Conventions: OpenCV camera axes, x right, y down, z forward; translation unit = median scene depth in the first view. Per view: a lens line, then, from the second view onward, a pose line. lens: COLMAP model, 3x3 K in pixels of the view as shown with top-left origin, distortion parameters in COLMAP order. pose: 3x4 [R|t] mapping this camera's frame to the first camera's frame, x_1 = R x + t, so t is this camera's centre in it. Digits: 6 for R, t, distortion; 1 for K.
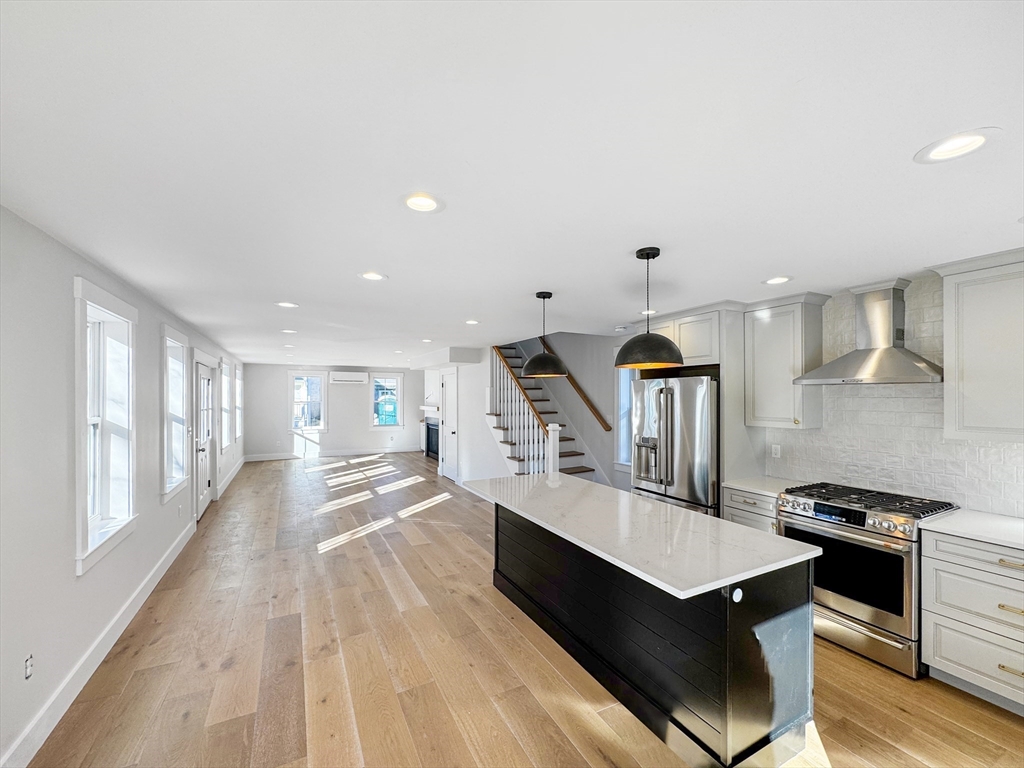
lens RADIAL K [[414.4, 0, 511.2], [0, 414.4, 389.2], [0, 0, 1]] dist [-0.015766, -0.000102]
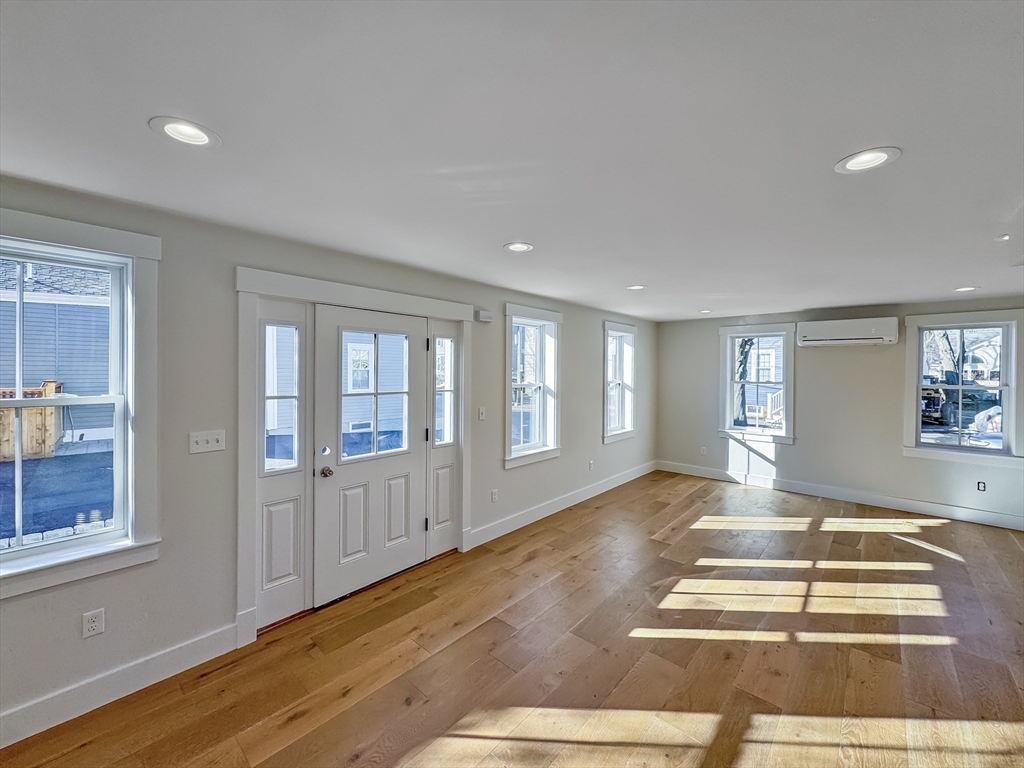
lens RADIAL K [[414.4, 0, 495.4], [0, 414.4, 369.1], [0, 0, 1]] dist [-0.015766, -0.000102]
pose [[0.330731, 0.003958, -0.943717, -0.093541], [-0.000219, 0.999991, 0.004118, 0.011110], [0.943725, -0.001155, 0.330729, 0.501359]]
